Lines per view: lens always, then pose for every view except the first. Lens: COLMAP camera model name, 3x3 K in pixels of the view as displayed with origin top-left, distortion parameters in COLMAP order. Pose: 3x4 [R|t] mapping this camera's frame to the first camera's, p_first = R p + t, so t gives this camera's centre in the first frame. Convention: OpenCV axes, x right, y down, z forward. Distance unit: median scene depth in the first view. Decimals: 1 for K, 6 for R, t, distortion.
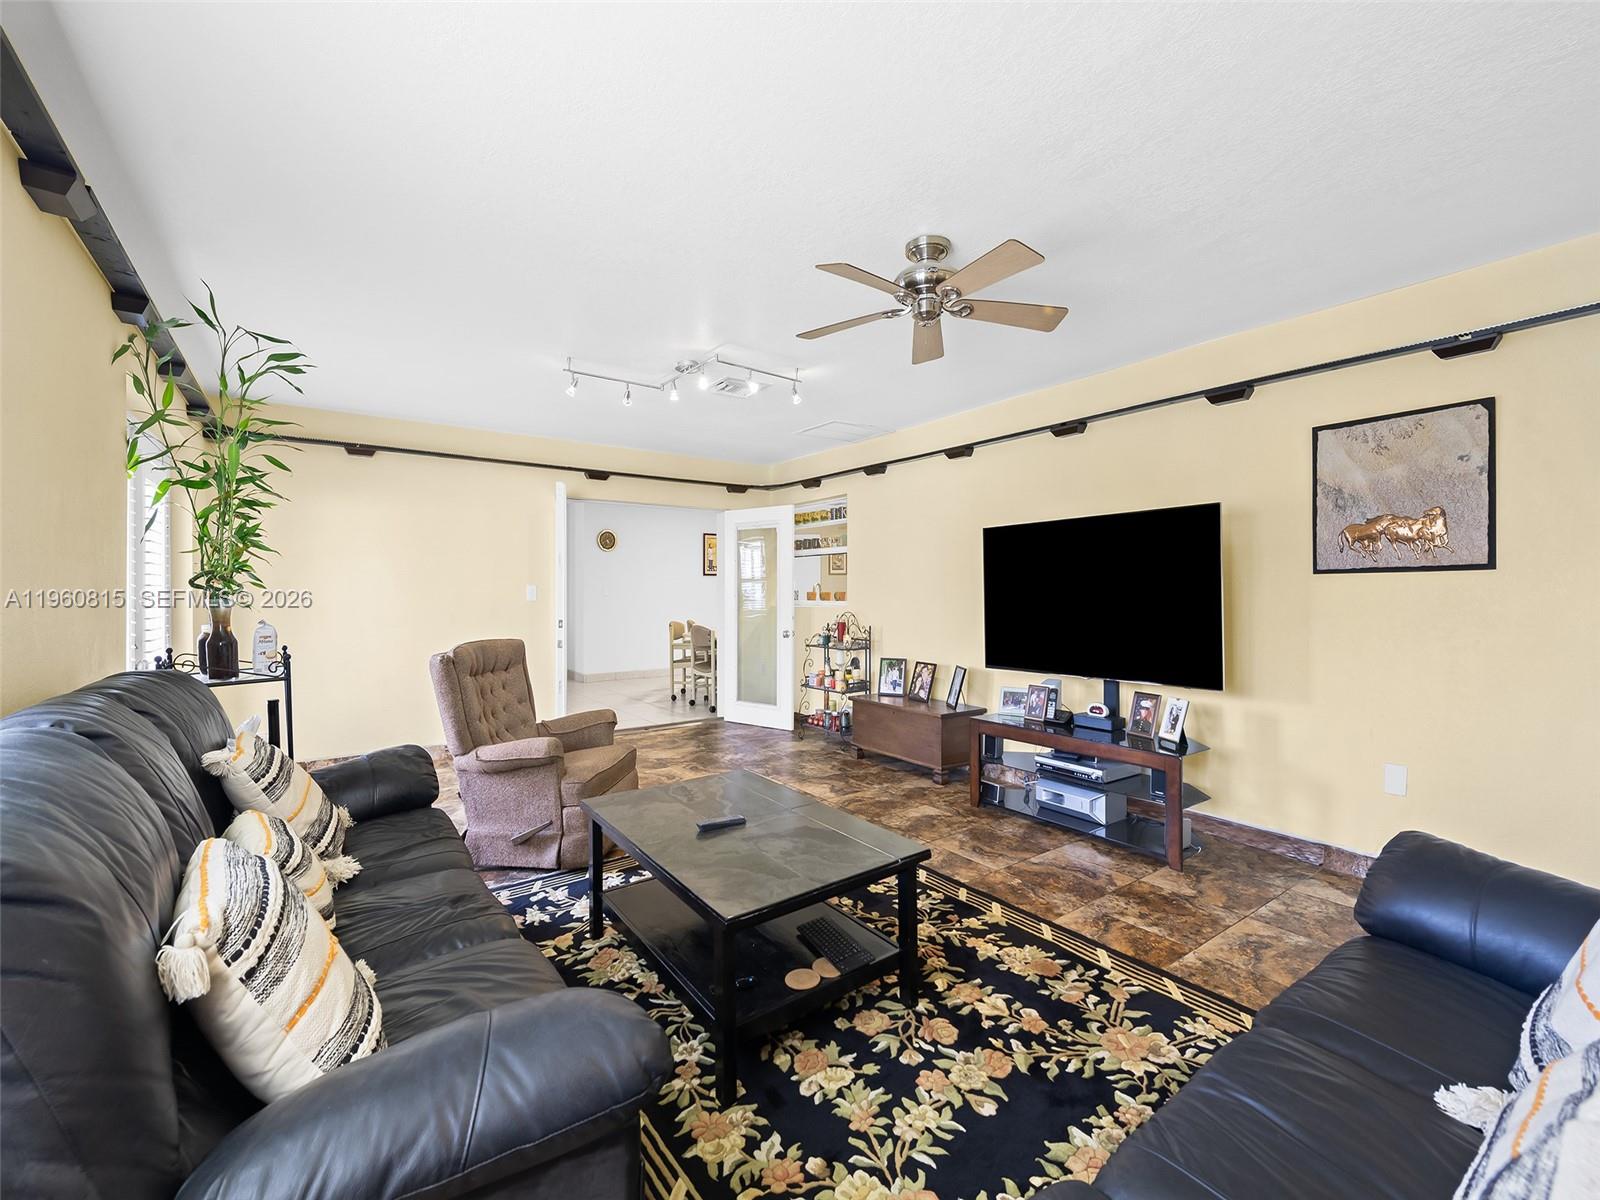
lens RADIAL K [[667.0, 0, 801.1], [0, 667.0, 595.3], [0, 0, 1]] dist [-0.001924, 0.000033]
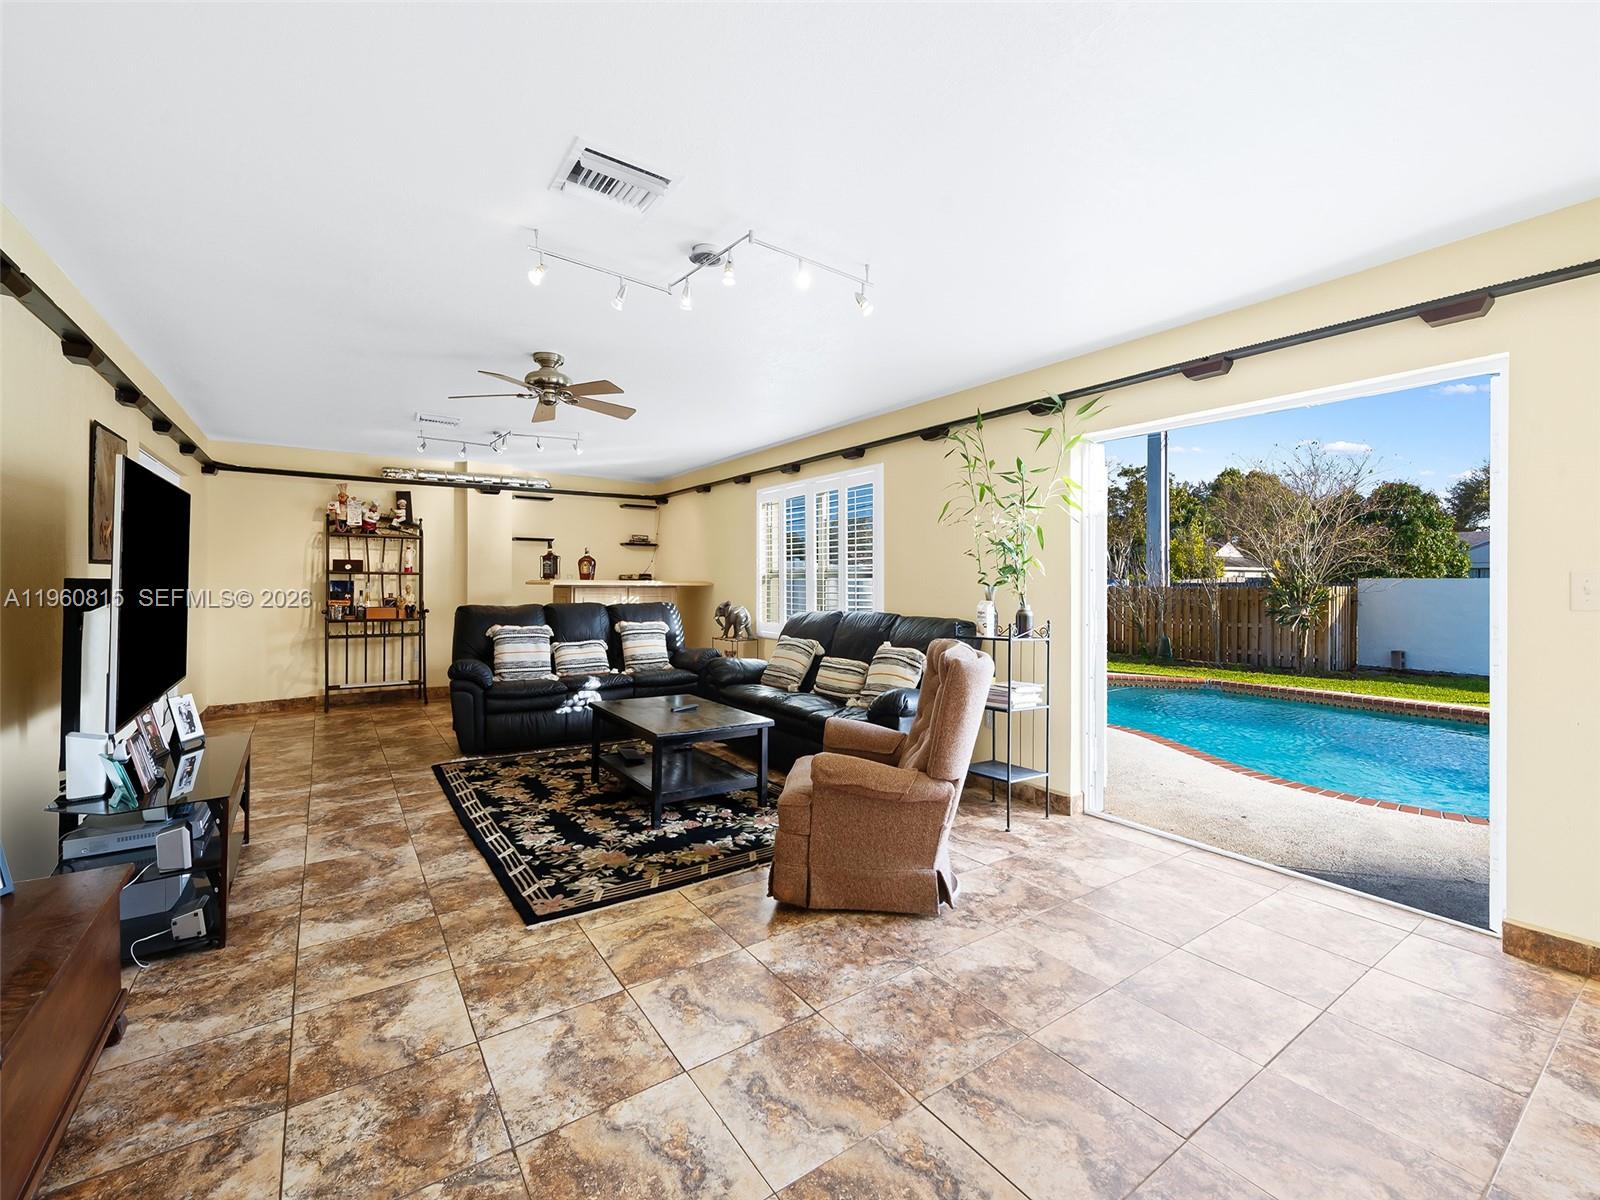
lens RADIAL K [[667.0, 0, 797.1], [0, 667.0, 586.0], [0, 0, 1]] dist [-0.001924, 0.000033]
pose [[-0.999880, -0.003821, 0.015034, -0.338130], [-0.003641, 0.999921, 0.011995, -0.013045], [-0.015079, 0.011939, -0.999815, 2.091013]]
